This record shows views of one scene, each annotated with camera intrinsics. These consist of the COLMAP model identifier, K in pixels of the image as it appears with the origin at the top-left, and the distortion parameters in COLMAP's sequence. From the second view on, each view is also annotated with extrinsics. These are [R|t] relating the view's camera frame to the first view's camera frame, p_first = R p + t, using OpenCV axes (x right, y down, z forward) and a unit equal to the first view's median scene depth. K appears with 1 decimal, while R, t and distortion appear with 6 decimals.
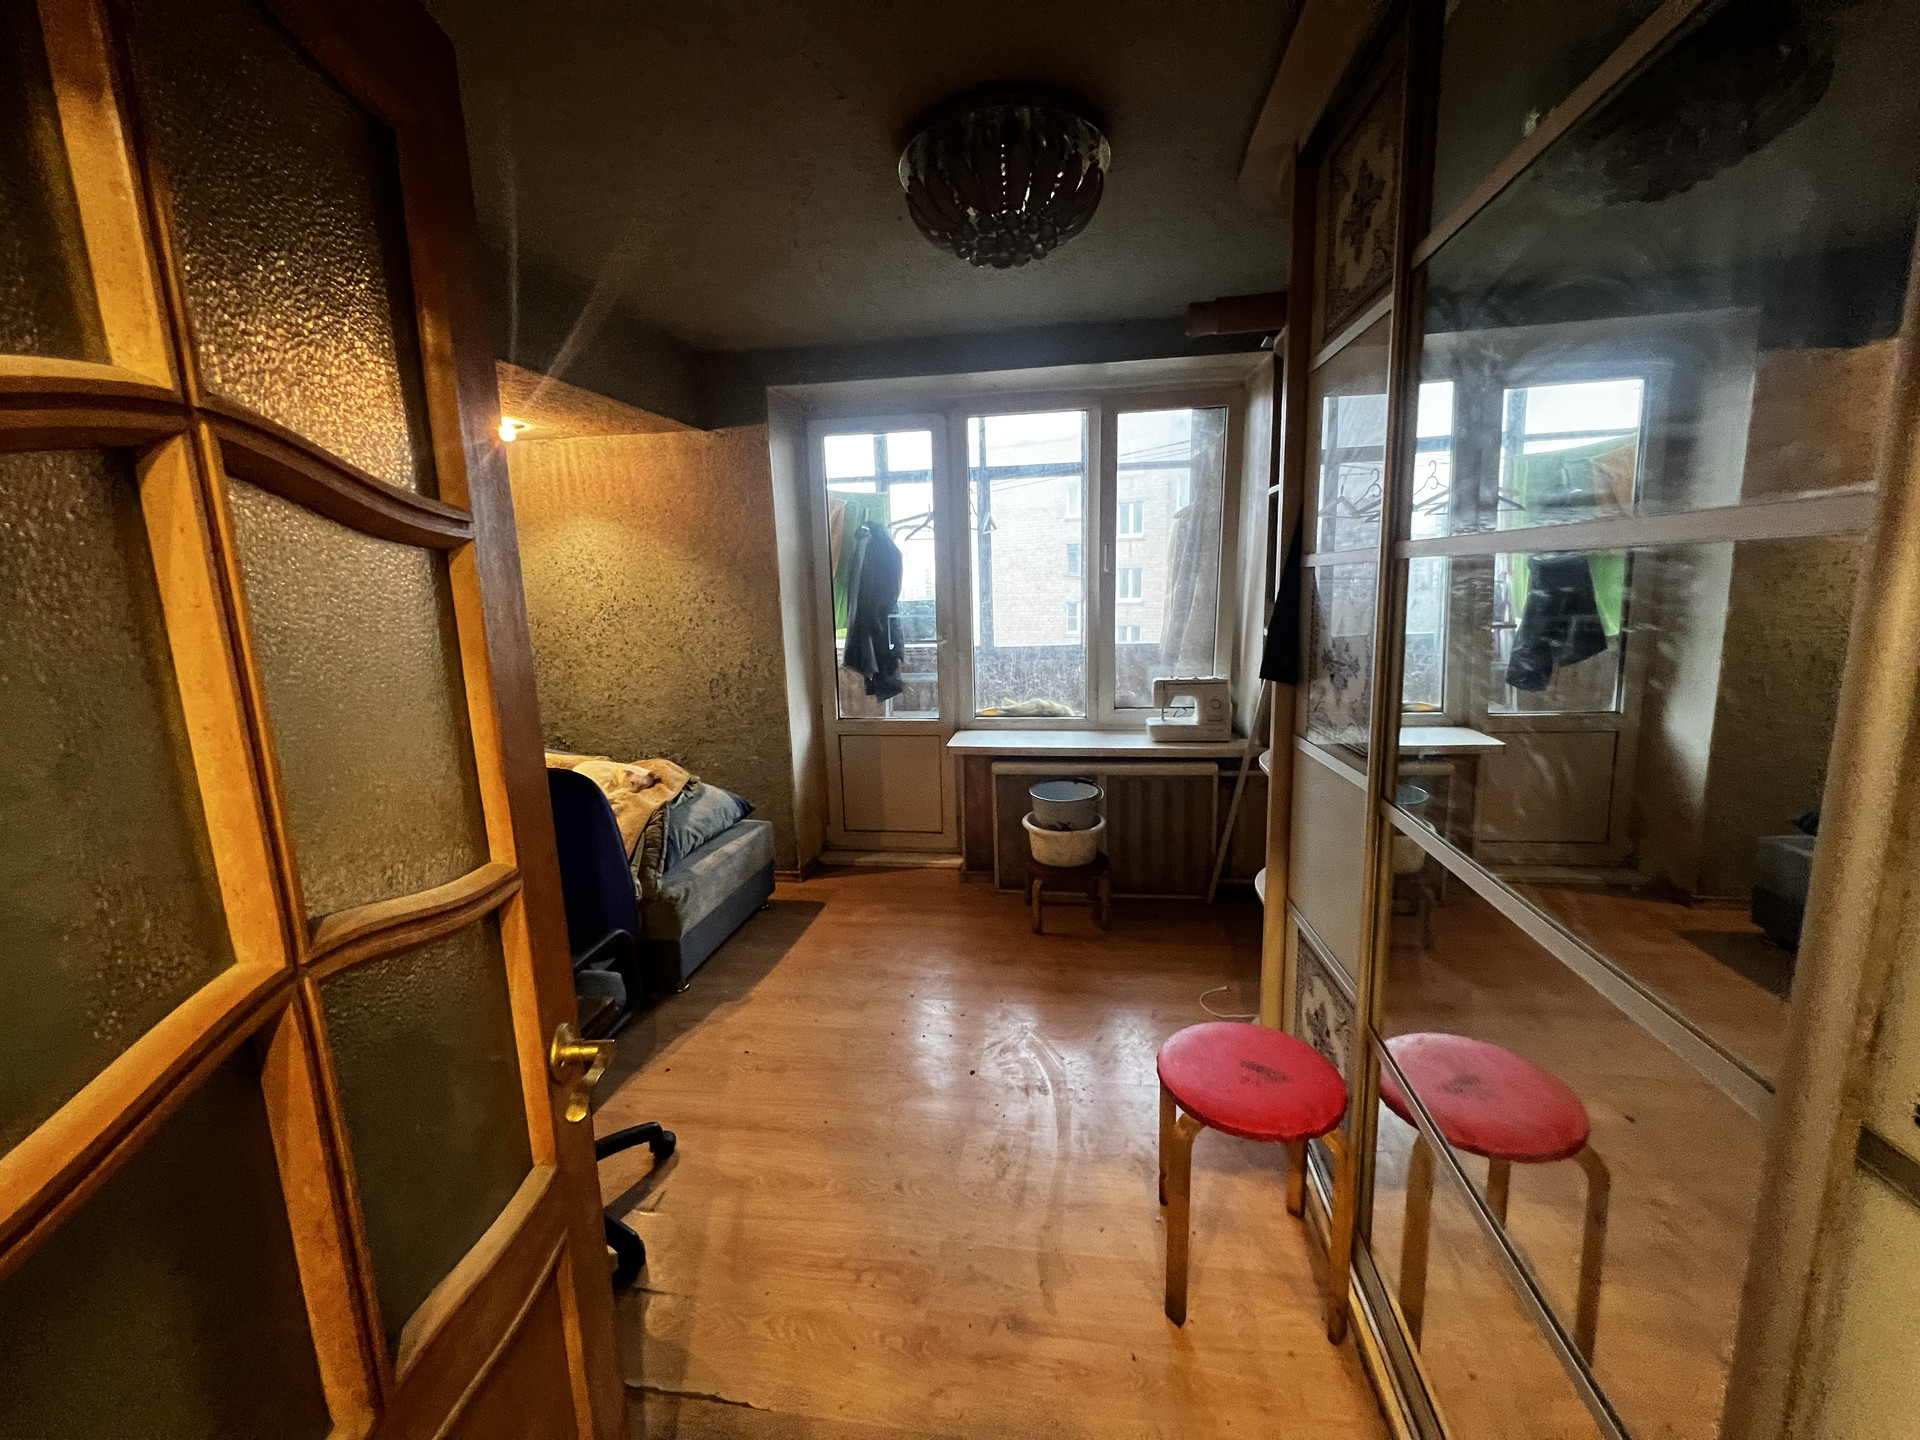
lens RADIAL K [[771.6, 0, 951.1], [0, 771.6, 716.8], [0, 0, 1]] dist [-0.000803, 0.000390]
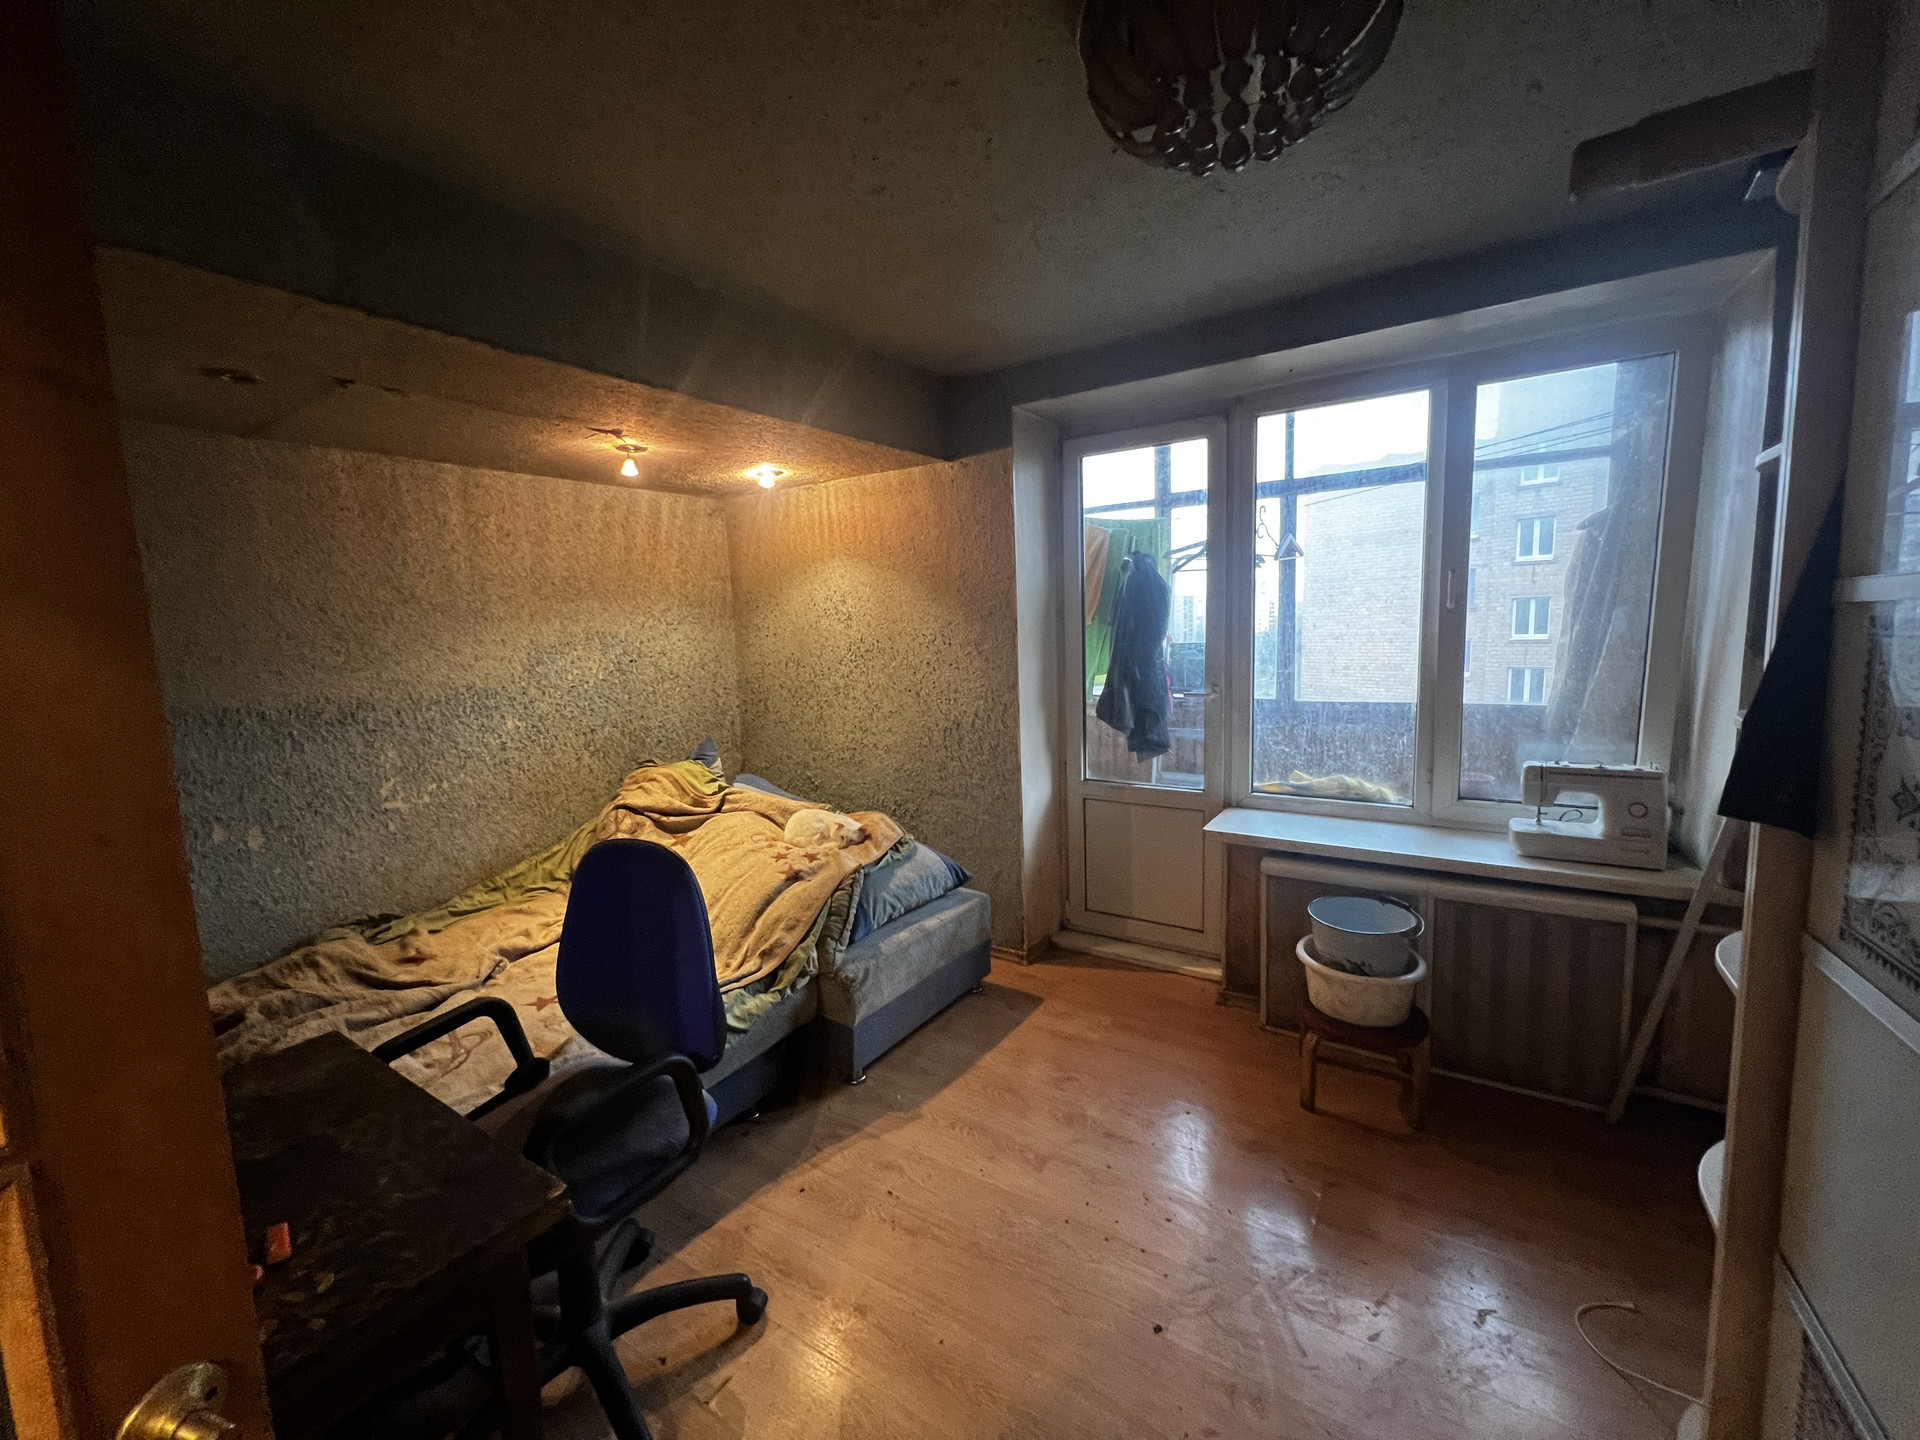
lens RADIAL K [[771.6, 0, 950.4], [0, 771.6, 718.4], [0, 0, 1]] dist [-0.000803, 0.000390]
pose [[0.913415, 0.047092, -0.404296, 0.071399], [-0.063797, 0.997572, -0.027938, -0.036346], [0.401999, 0.051312, 0.914201, 0.166728]]
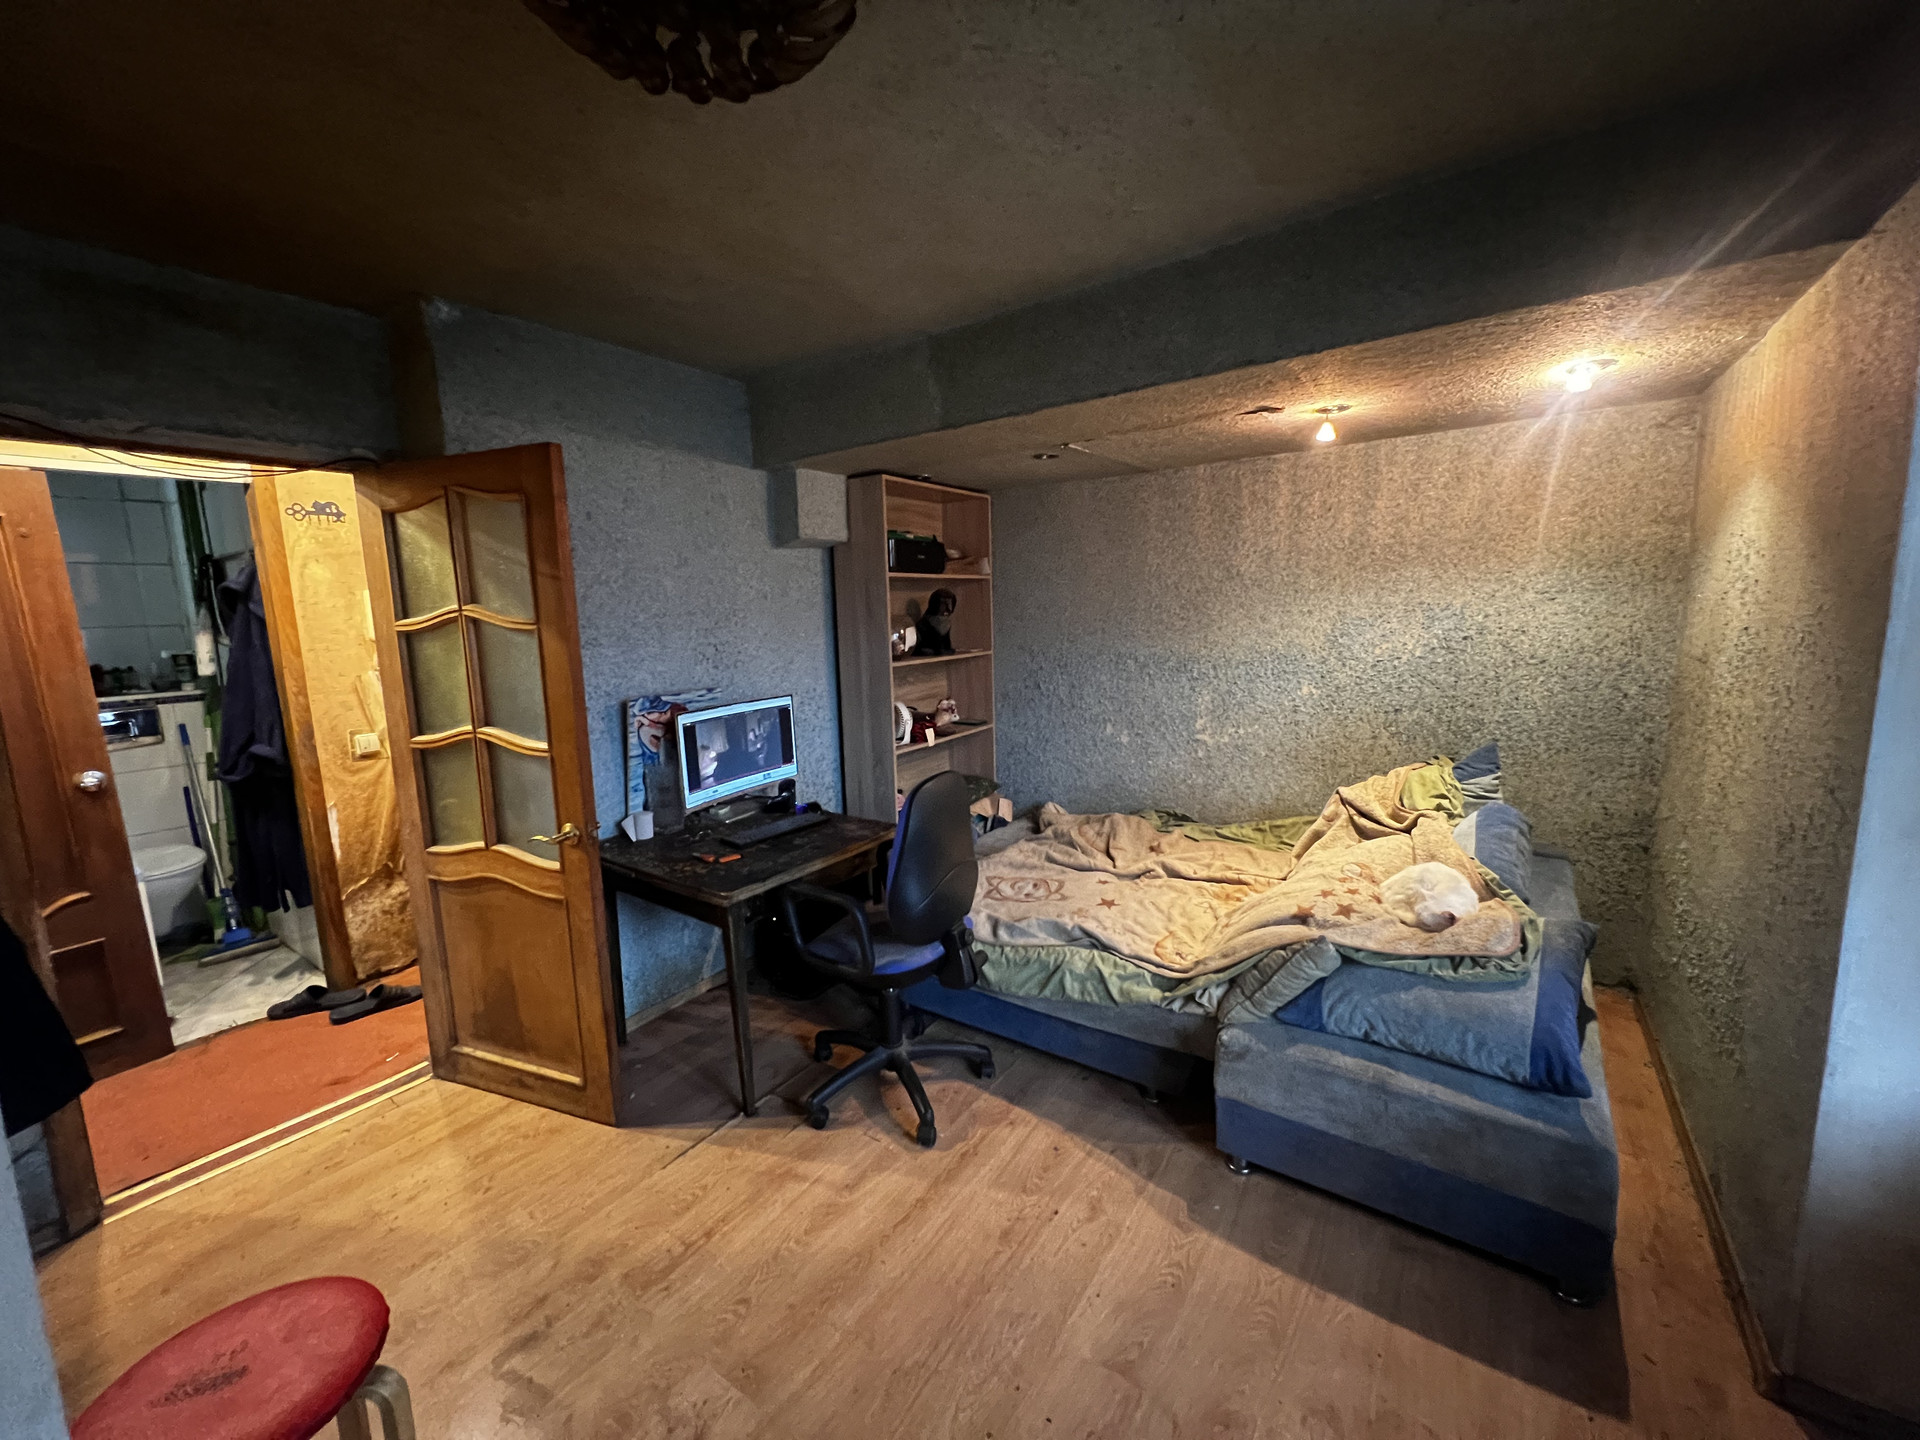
lens RADIAL K [[771.6, 0, 968.6], [0, 771.6, 717.9], [0, 0, 1]] dist [-0.000803, 0.000390]
pose [[-0.424869, 0.170053, -0.889139, 0.276773], [-0.115769, 0.963926, 0.239676, -0.168089], [0.897822, 0.204766, -0.389855, 0.777970]]
